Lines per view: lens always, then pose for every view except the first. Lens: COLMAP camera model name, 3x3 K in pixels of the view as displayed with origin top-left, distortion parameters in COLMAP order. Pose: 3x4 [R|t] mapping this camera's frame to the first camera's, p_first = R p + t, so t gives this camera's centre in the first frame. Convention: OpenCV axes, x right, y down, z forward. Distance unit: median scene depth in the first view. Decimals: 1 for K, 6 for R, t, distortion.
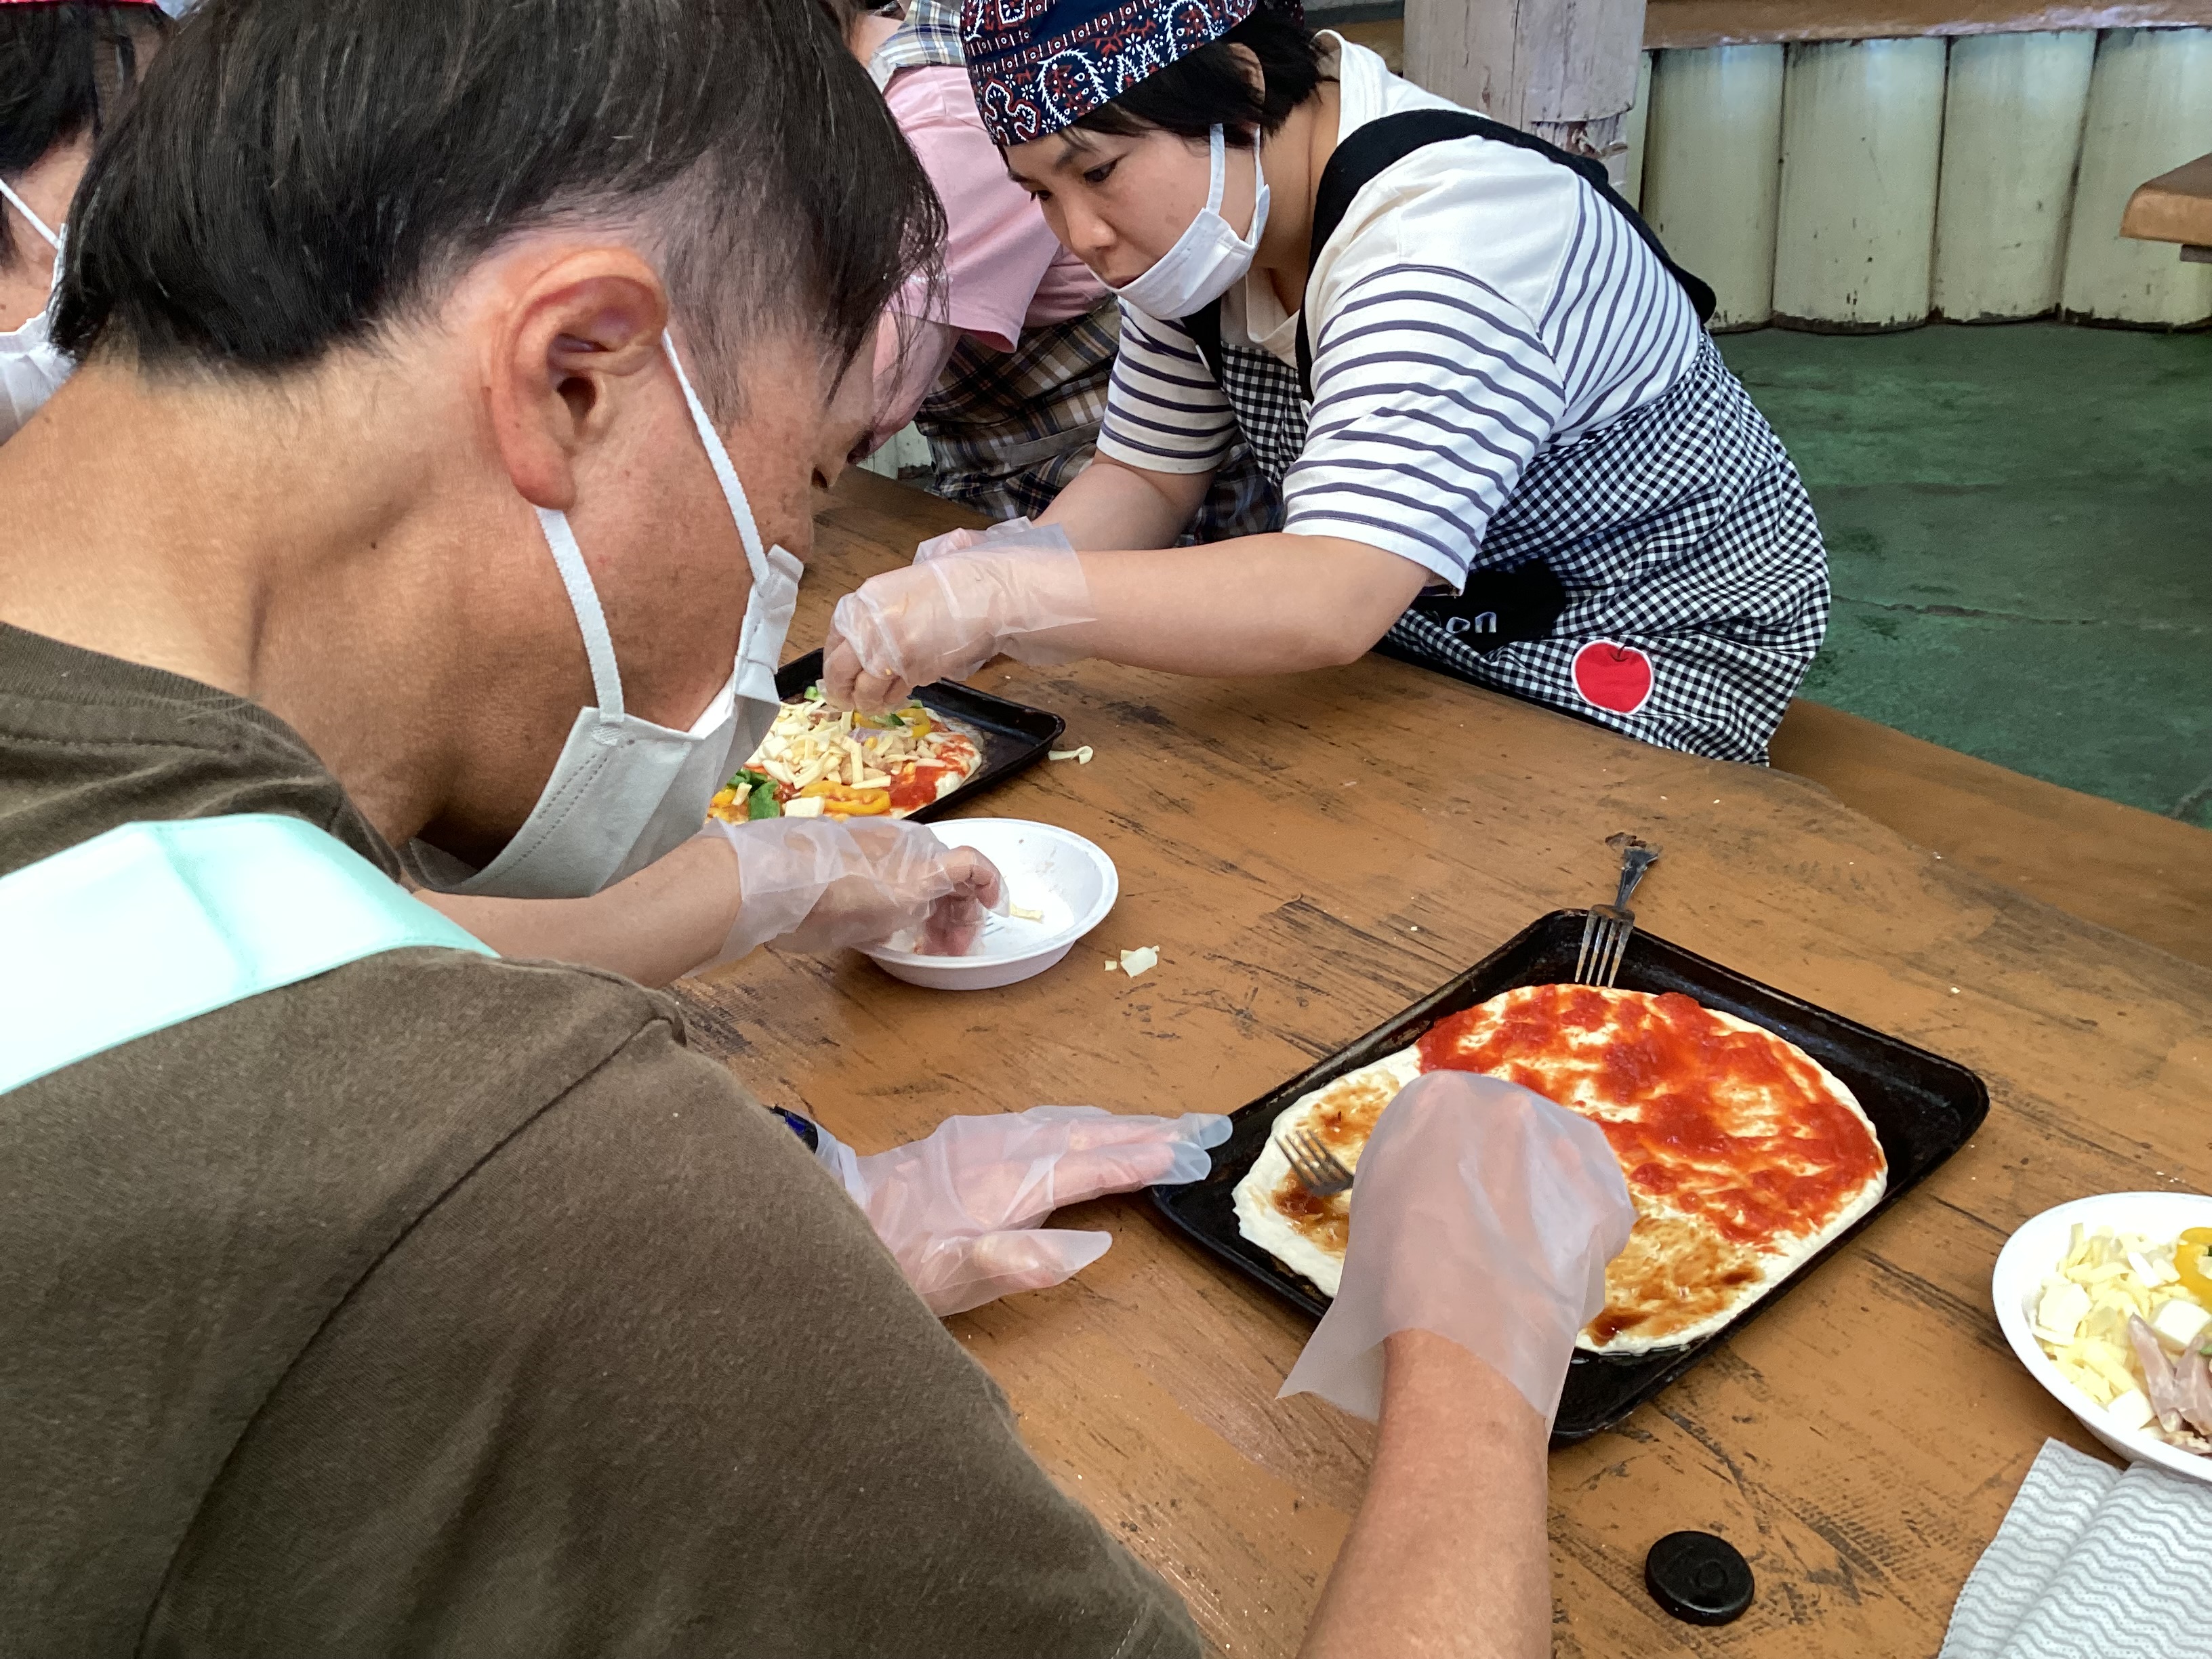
lens RADIAL K [[2000.7, 0, 1103.4], [0, 2000.7, 828.5], [0, 0, 1]] dist [0.002269, -0.004866]
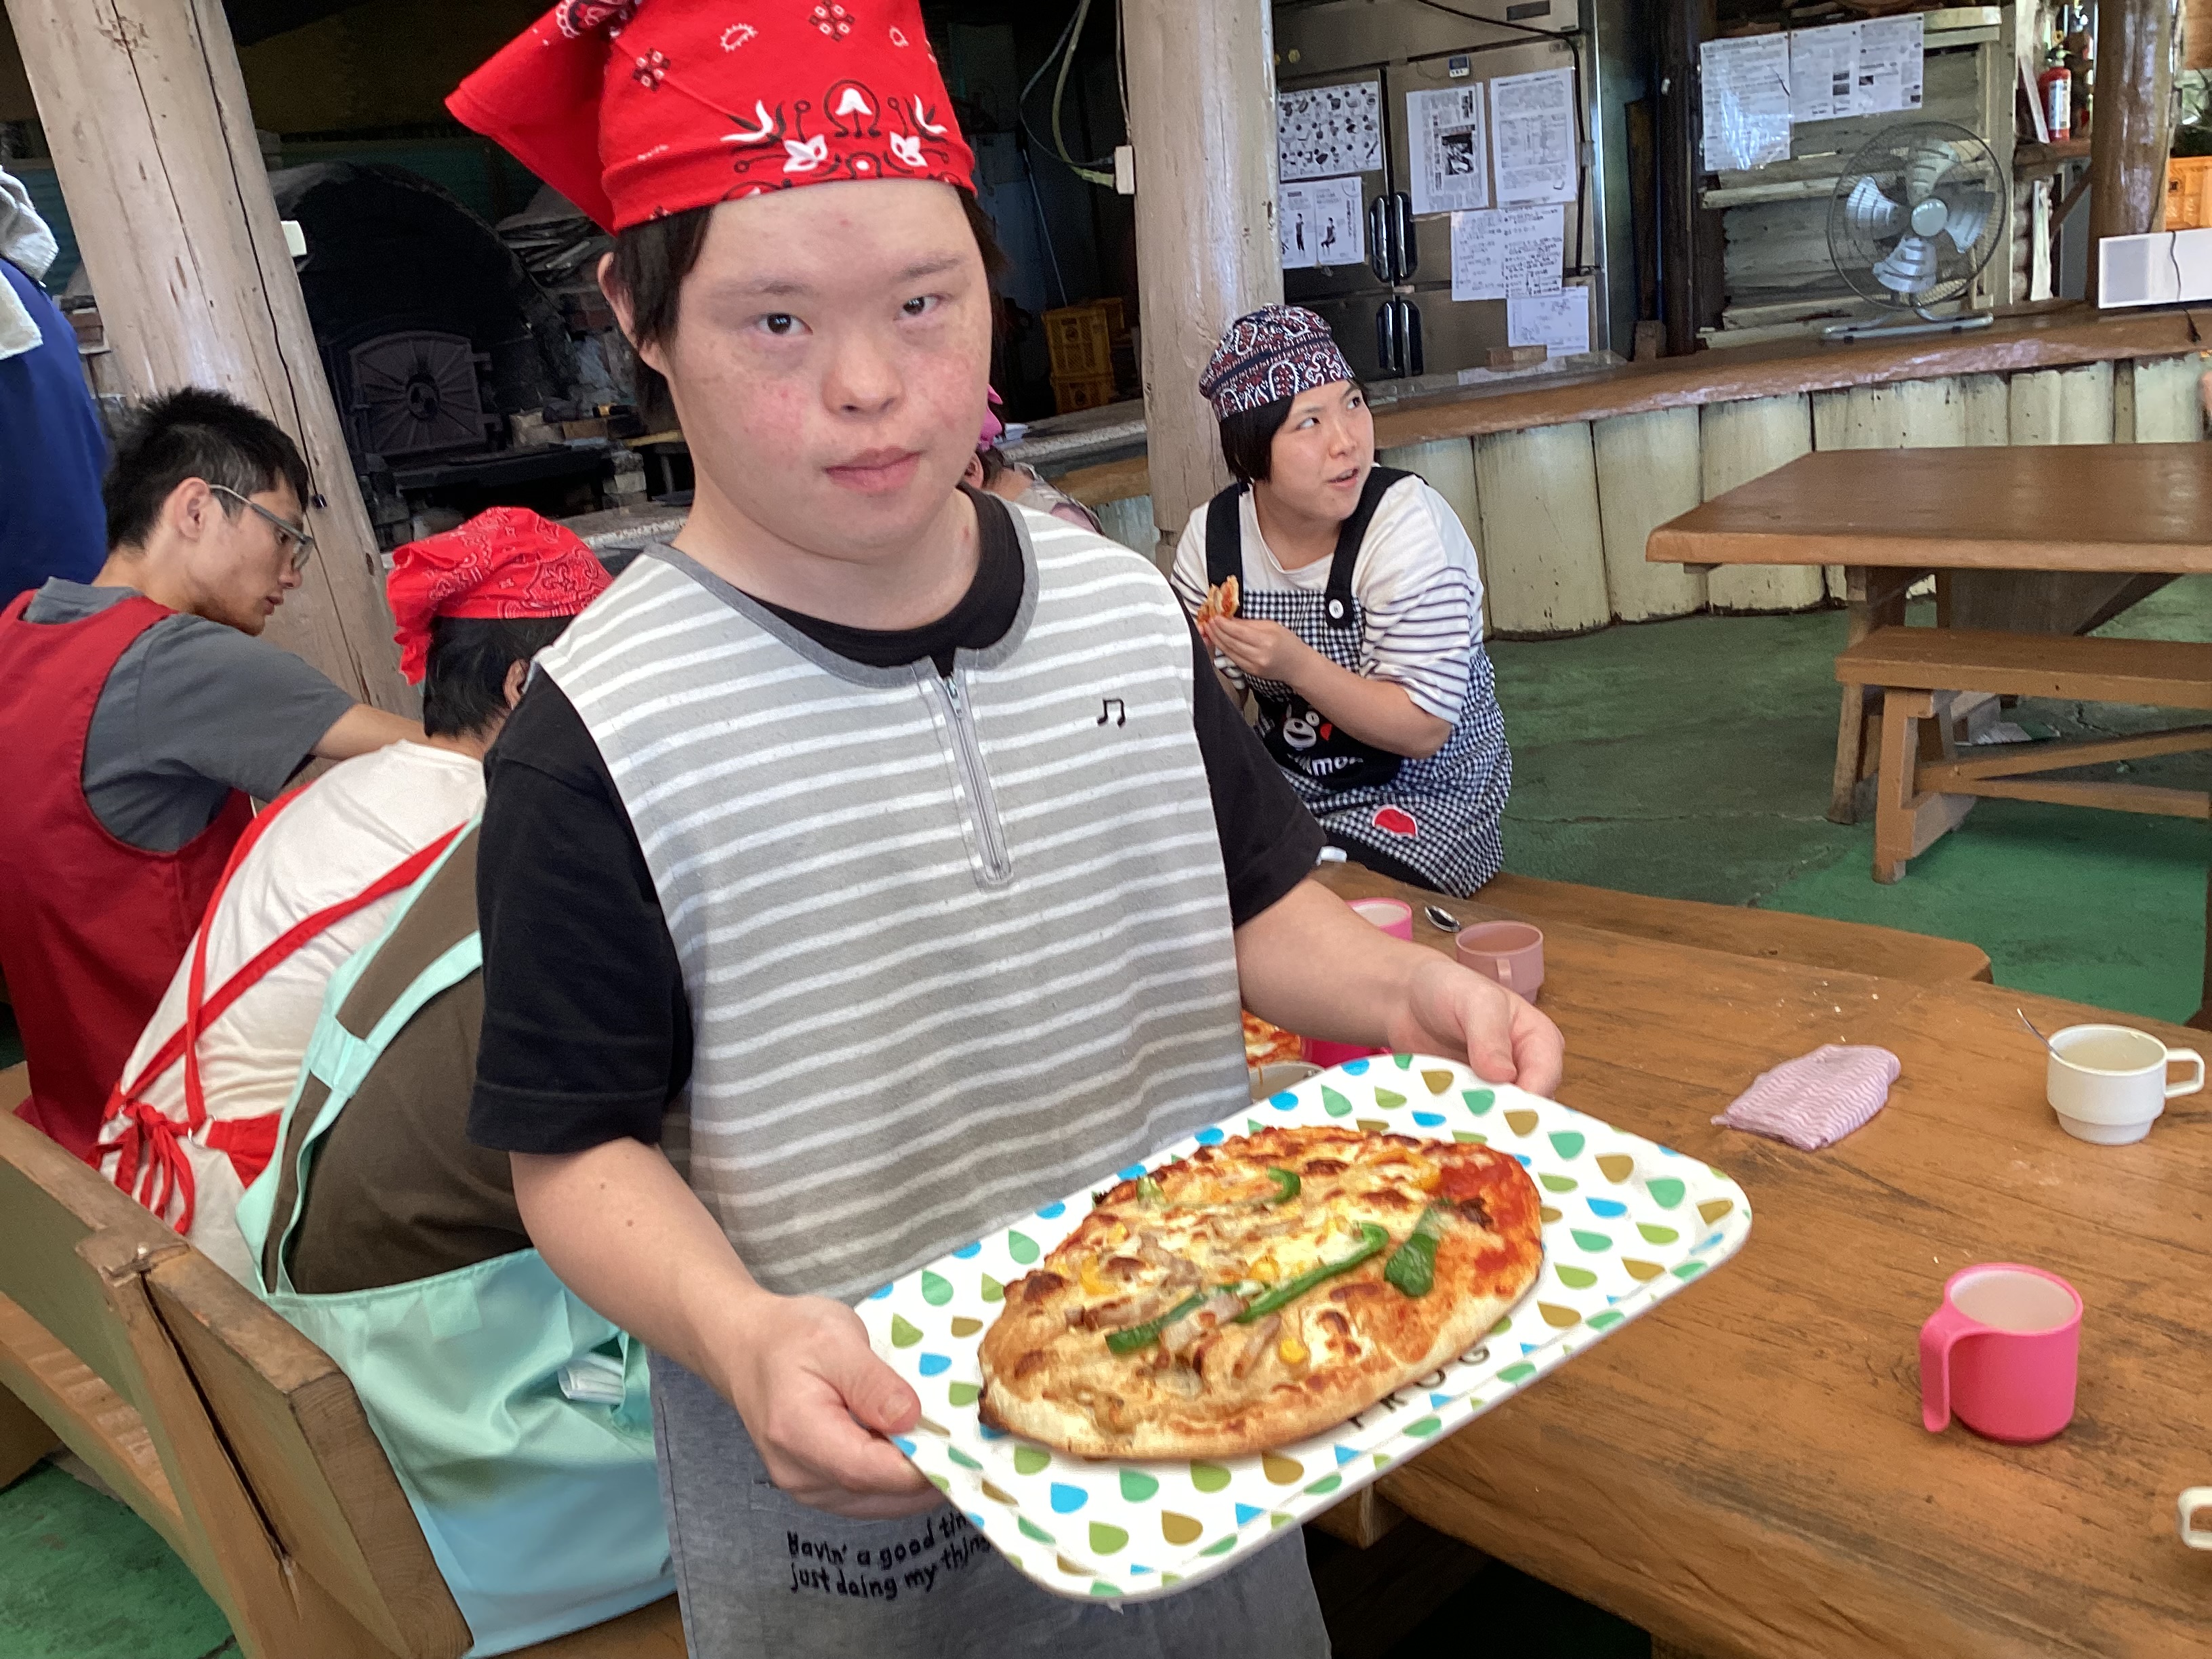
lens RADIAL K [[2000.7, 0, 1106.9], [0, 2000.7, 830.4], [0, 0, 1]] dist [0.002269, -0.004866]
pose [[0.993599, -0.102380, 0.047751, 0.006405], [0.109211, 0.978629, -0.174236, 0.074443], [-0.028892, 0.178336, 0.983545, -0.267564]]
